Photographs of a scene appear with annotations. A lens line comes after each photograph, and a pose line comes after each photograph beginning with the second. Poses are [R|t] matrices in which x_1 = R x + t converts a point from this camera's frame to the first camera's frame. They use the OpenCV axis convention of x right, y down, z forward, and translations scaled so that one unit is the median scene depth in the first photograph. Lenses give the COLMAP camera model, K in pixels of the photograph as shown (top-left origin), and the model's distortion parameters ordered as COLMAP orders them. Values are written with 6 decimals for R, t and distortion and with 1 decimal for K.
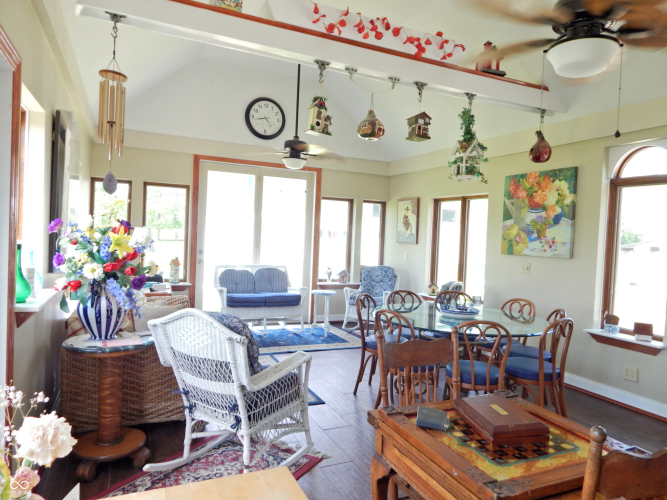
lens RADIAL K [[471.7, 0, 336.0], [0, 471.7, 249.5], [0, 0, 1]] dist [0.029892, -0.005172]
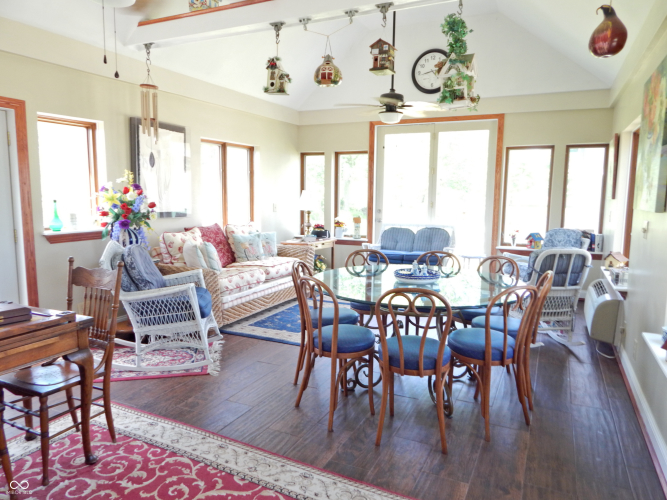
lens RADIAL K [[464.2, 0, 333.5], [0, 464.2, 250.0], [0, 0, 1]] dist [0.027274, -0.000295]
pose [[0.616086, 0.065118, -0.784982, 0.619166], [-0.008565, 0.997072, 0.075990, 0.018497], [0.787632, -0.040093, 0.614840, 0.305273]]
